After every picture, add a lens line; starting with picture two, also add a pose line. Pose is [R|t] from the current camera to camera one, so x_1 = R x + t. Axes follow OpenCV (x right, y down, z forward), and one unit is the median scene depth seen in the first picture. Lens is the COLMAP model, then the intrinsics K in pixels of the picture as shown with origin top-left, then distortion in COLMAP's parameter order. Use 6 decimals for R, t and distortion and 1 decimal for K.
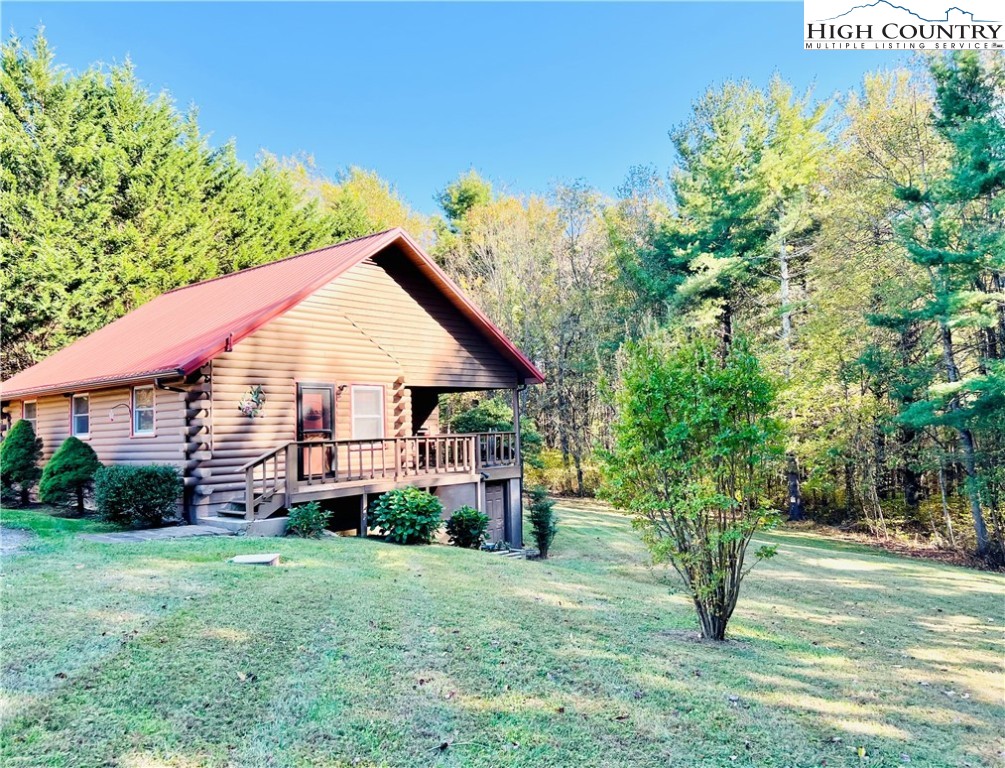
lens RADIAL K [[780.4, 0, 506.9], [0, 780.4, 384.3], [0, 0, 1]] dist [0.025119, -0.020812]
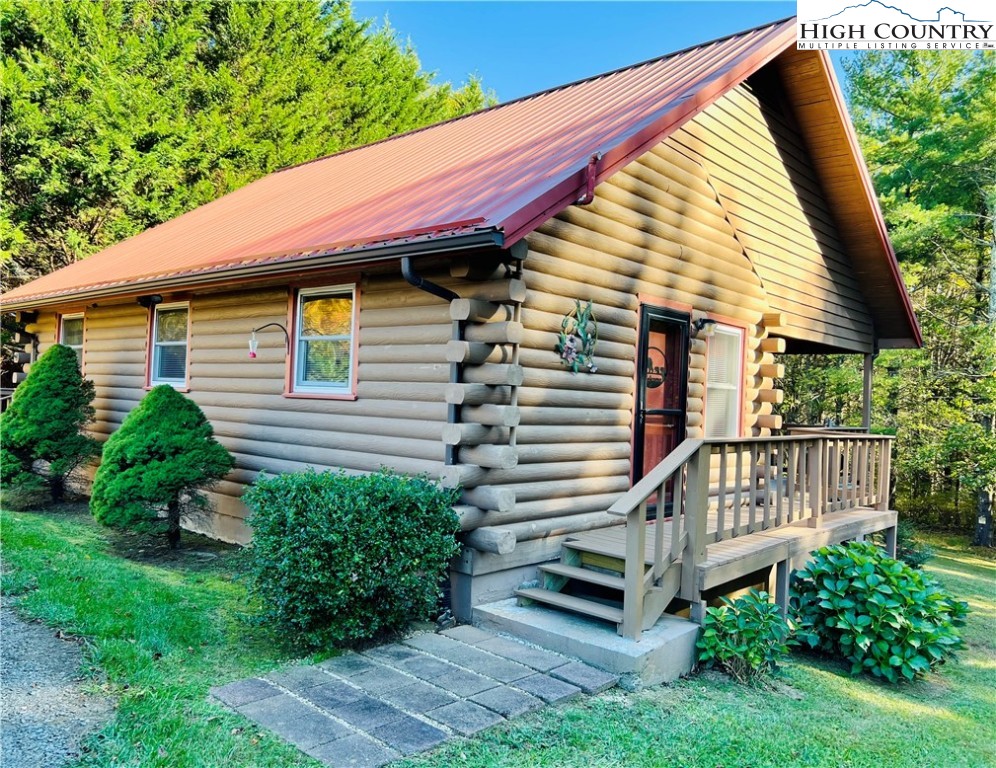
lens RADIAL K [[773.4, 0, 494.8], [0, 773.4, 382.6], [0, 0, 1]] dist [0.025119, -0.020812]
pose [[0.996920, 0.072705, -0.029408, -0.290434], [-0.071559, 0.996701, 0.038296, 0.028117], [0.032096, -0.036074, 0.998834, 0.457380]]
